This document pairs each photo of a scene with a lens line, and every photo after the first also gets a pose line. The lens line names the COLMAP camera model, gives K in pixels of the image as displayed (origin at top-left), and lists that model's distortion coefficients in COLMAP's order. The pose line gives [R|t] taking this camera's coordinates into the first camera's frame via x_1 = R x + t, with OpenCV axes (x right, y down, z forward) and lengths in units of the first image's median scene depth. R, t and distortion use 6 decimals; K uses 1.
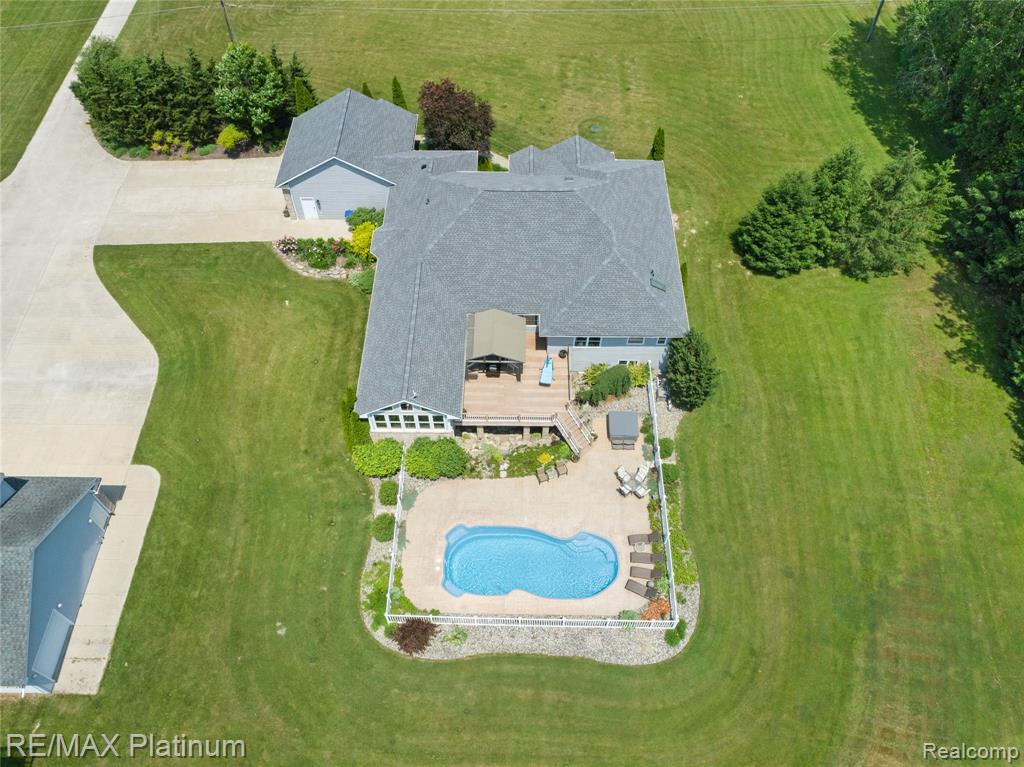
lens RADIAL K [[779.2, 0, 513.4], [0, 779.2, 380.2], [0, 0, 1]] dist [-0.017432, 0.003927]
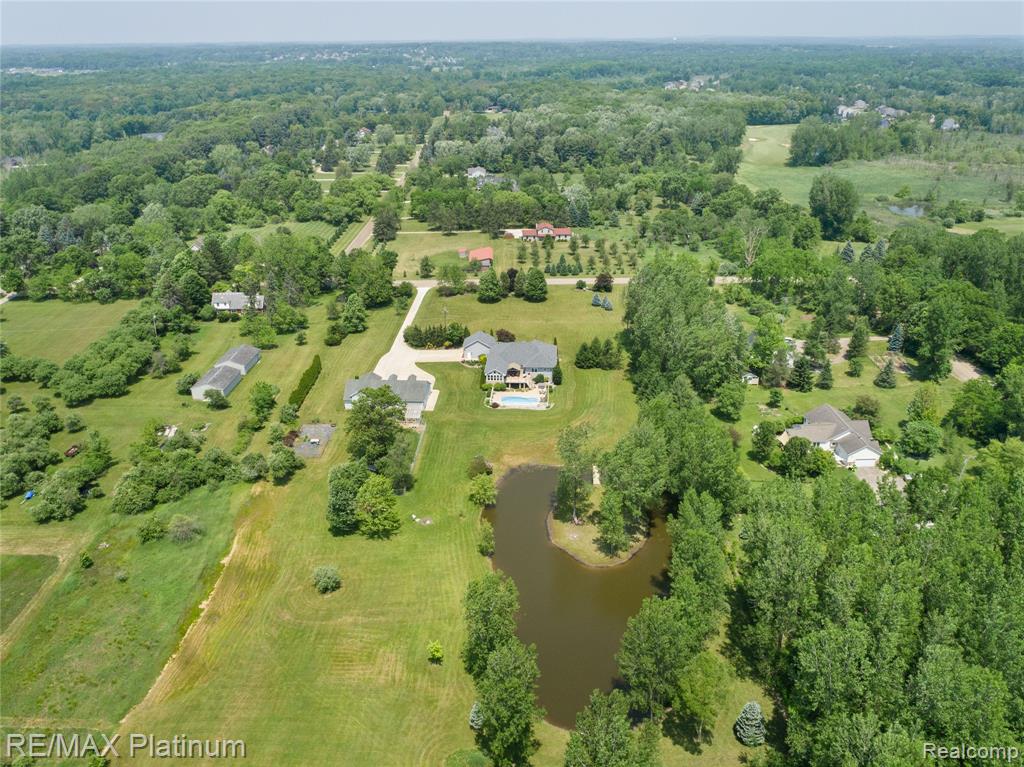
lens RADIAL K [[779.2, 0, 512.2], [0, 779.2, 384.5], [0, 0, 1]] dist [-0.017432, 0.003927]
pose [[0.998903, 0.010119, -0.045718, 0.187929], [-0.031849, 0.862548, -0.504971, 2.485989], [0.034325, 0.505873, 0.861925, -3.064559]]
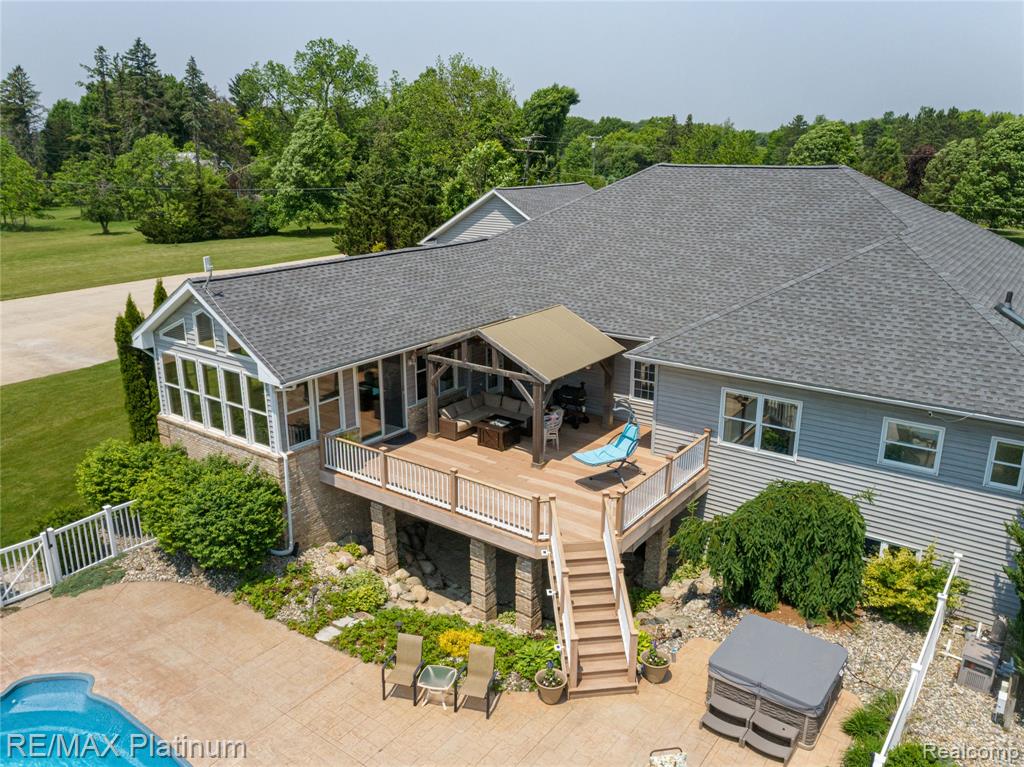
lens RADIAL K [[779.2, 0, 514.1], [0, 779.2, 385.4], [0, 0, 1]] dist [-0.017432, 0.003927]
pose [[0.813526, 0.165274, -0.557549, 0.214664], [-0.470778, 0.750016, -0.464590, 0.162655], [0.341386, 0.640437, 0.687965, 0.781339]]
